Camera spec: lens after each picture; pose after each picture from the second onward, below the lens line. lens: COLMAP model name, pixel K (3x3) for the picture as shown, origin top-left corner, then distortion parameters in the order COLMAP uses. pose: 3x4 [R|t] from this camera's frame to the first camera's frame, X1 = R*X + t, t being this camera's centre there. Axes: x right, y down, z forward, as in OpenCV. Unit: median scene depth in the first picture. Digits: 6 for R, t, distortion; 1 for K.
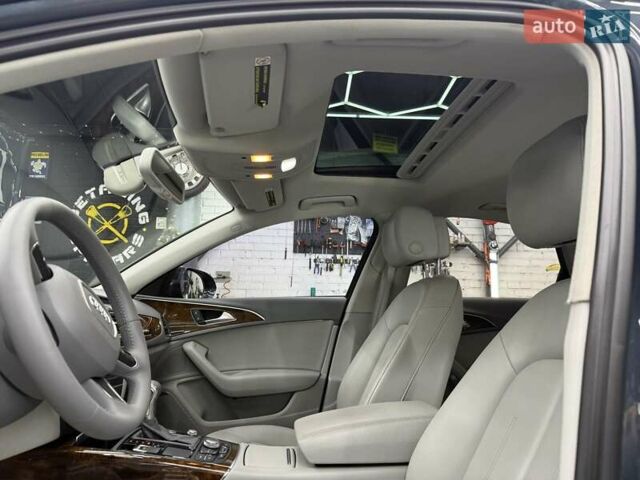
lens RADIAL K [[447.0, 0, 320.0], [0, 447.0, 240.0], [0, 0, 1]] dist [0.069141, -0.097562]
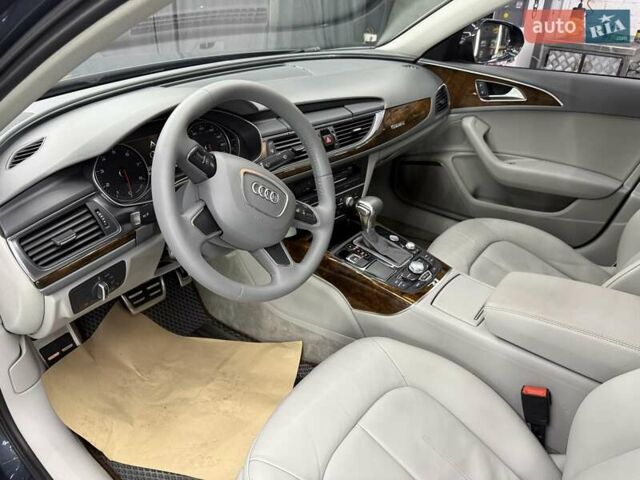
lens RADIAL K [[447.0, 0, 320.0], [0, 447.0, 240.0], [0, 0, 1]] dist [0.069141, -0.097562]
pose [[0.725582, 0.348371, -0.593438, 0.122661], [0.109048, 0.793278, 0.599014, -0.159632], [0.679441, -0.499347, 0.537599, 0.175449]]
